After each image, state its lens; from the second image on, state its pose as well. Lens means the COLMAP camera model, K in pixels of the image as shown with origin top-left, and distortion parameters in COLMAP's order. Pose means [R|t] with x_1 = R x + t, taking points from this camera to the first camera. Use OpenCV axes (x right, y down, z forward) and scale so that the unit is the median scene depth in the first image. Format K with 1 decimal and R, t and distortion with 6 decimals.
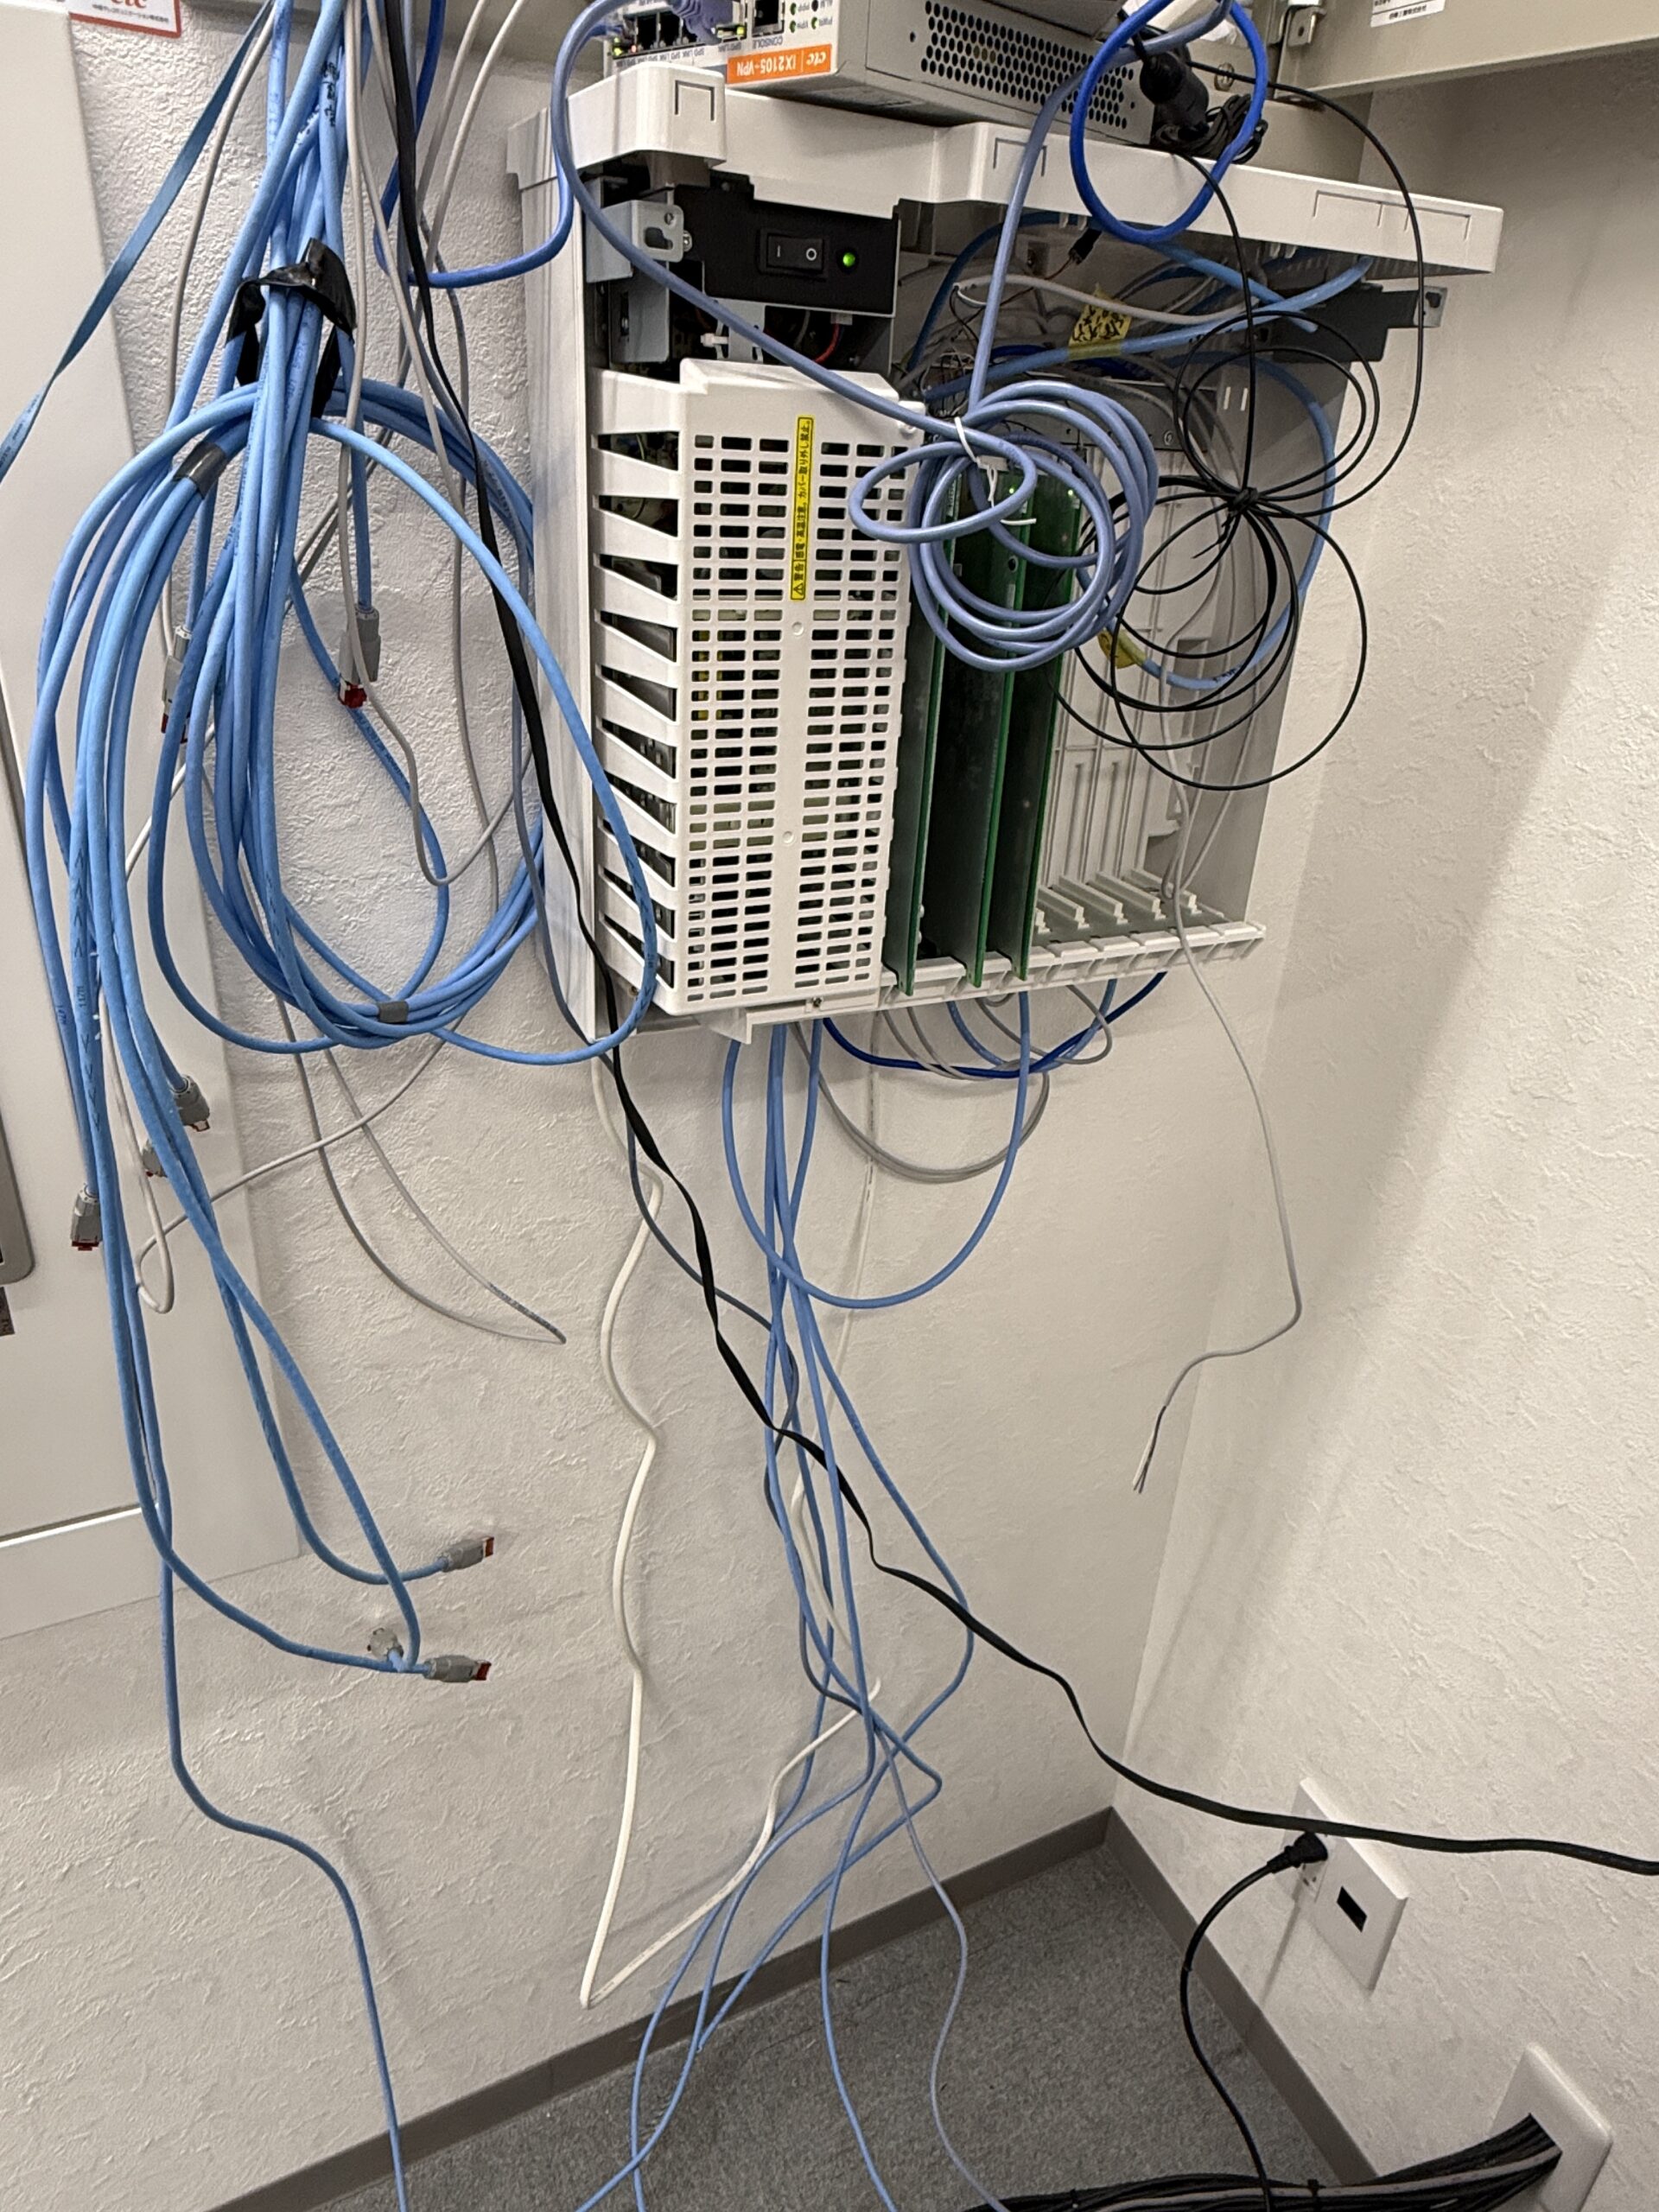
lens RADIAL K [[1421.7, 0, 829.5], [0, 1421.7, 1106.0], [0, 0, 1]] dist [0.001274, 0.000987]
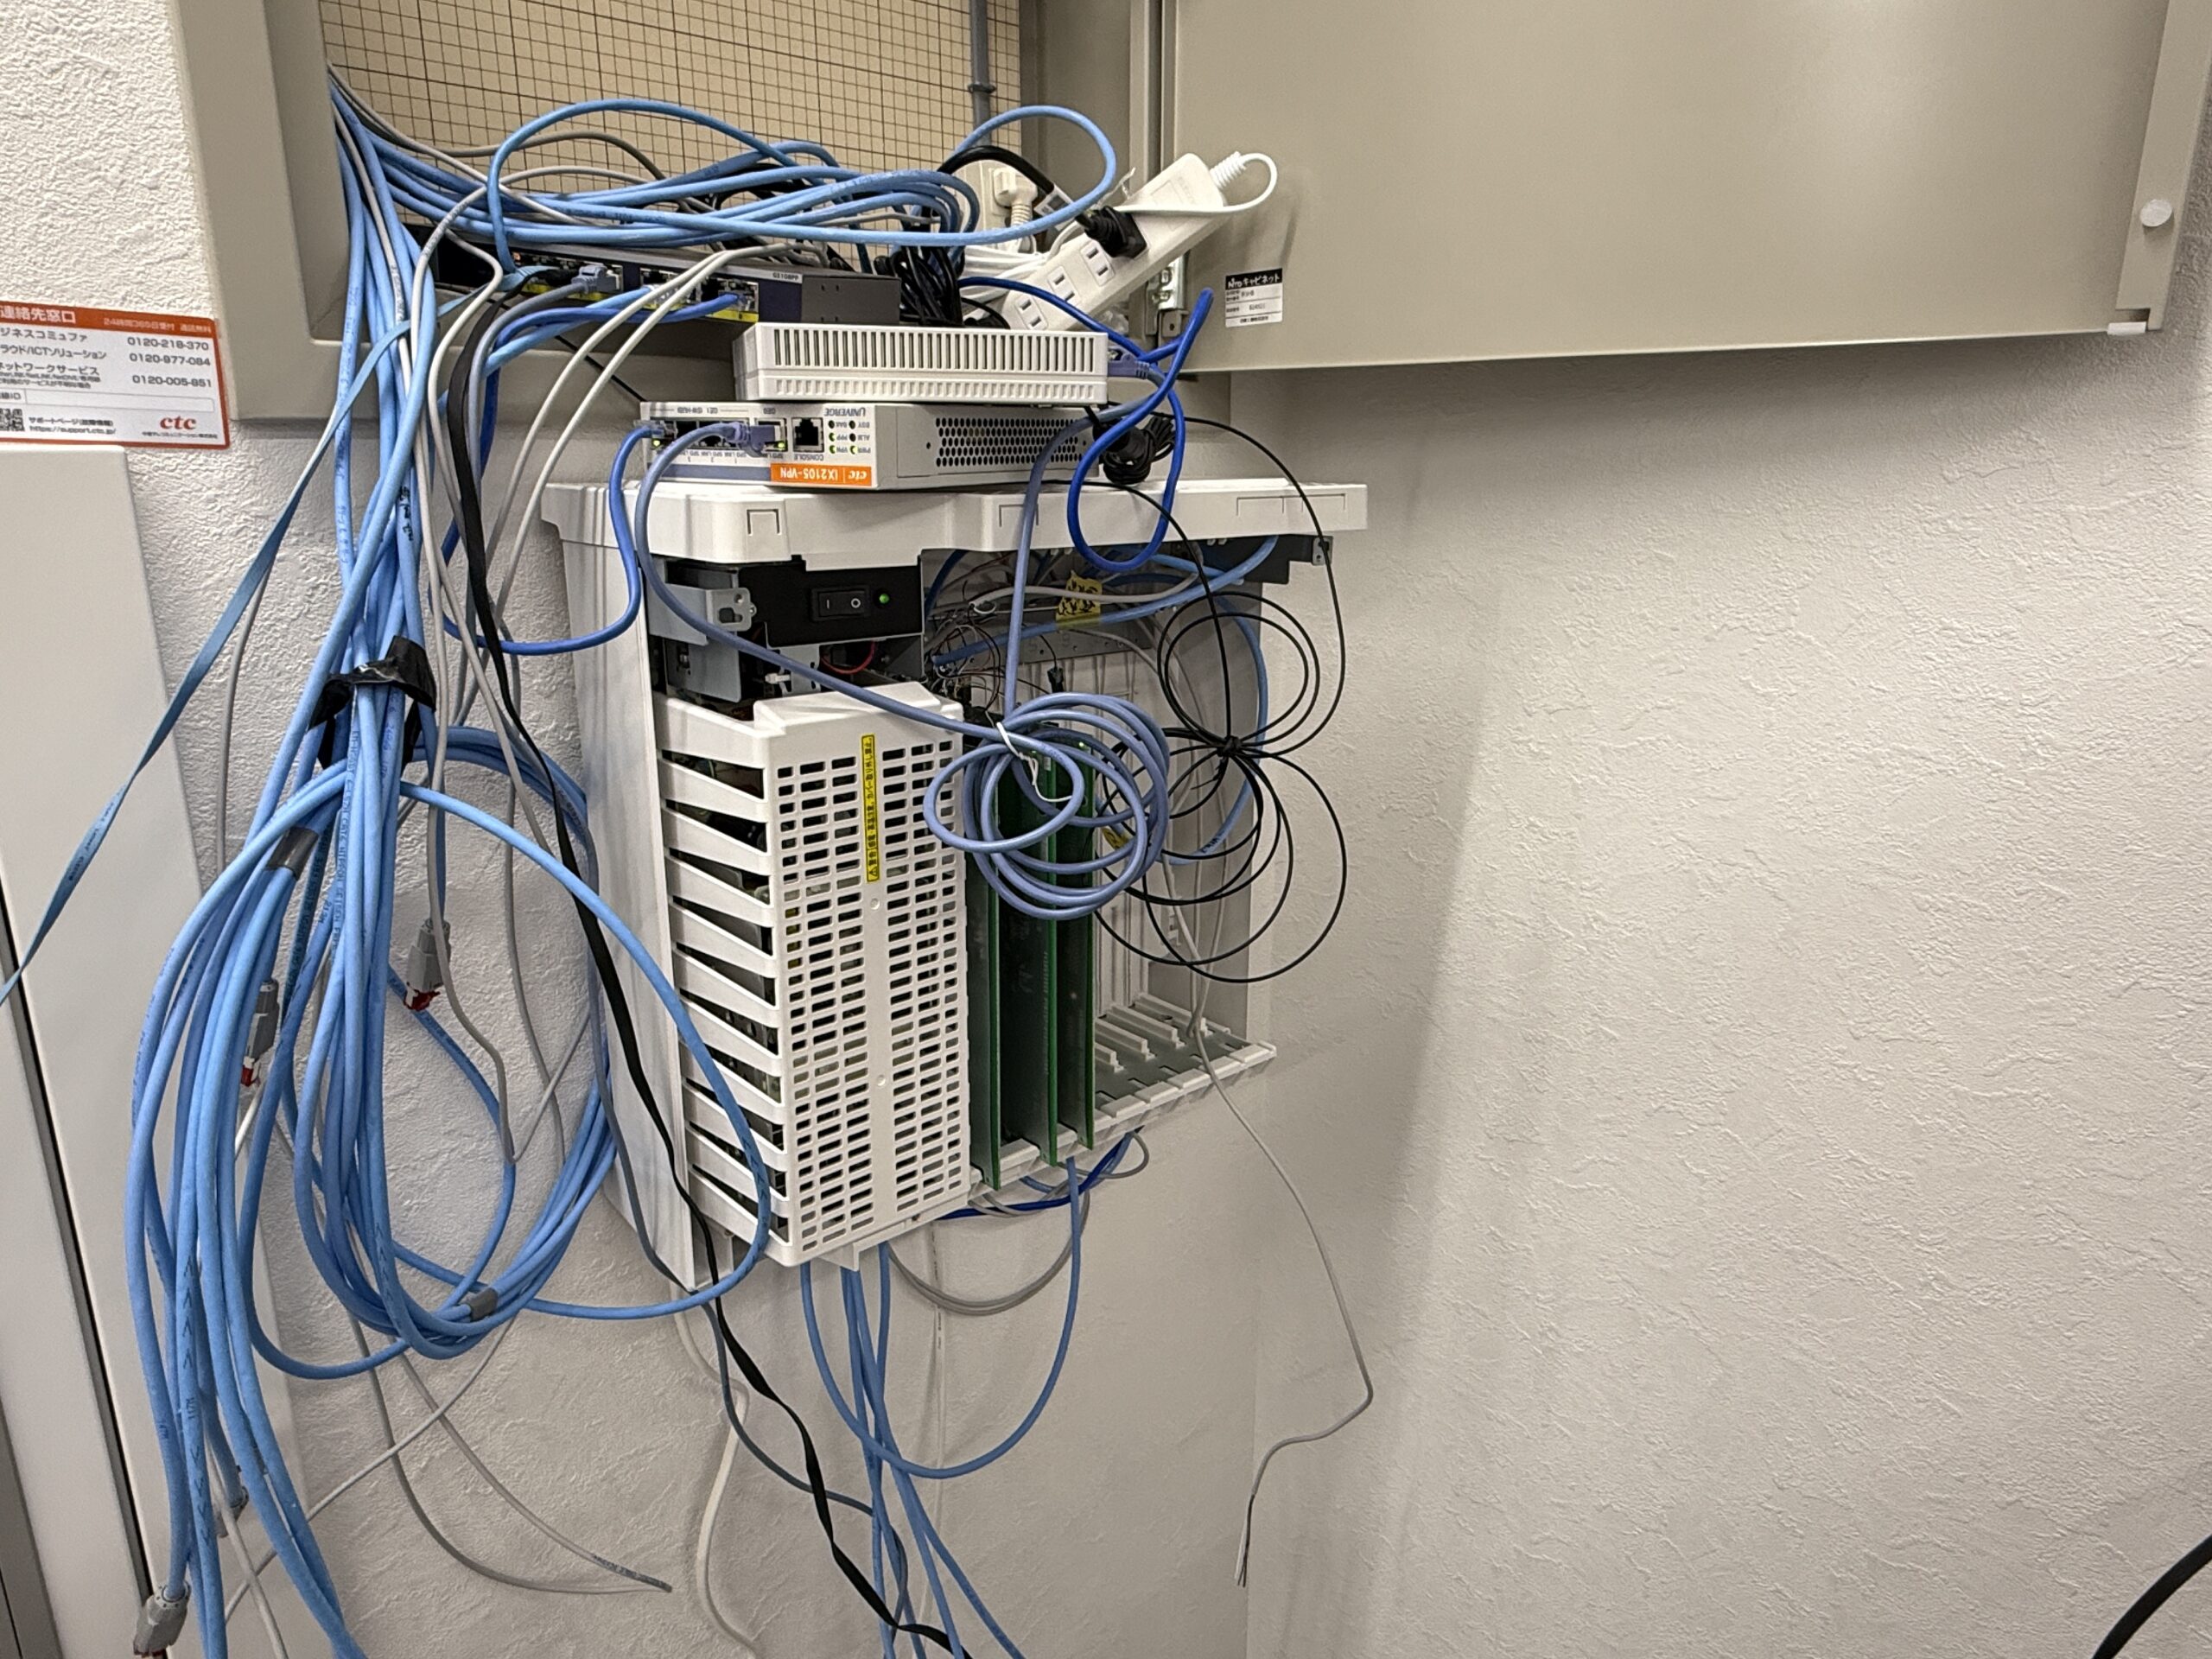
lens RADIAL K [[1421.7, 0, 1092.6], [0, 1421.7, 830.2], [0, 0, 1]] dist [0.001274, 0.000987]
pose [[0.960354, -0.120692, 0.251304, -0.118919], [0.164300, 0.973275, -0.160440, -0.168919], [-0.225224, 0.195369, 0.954518, -0.096881]]
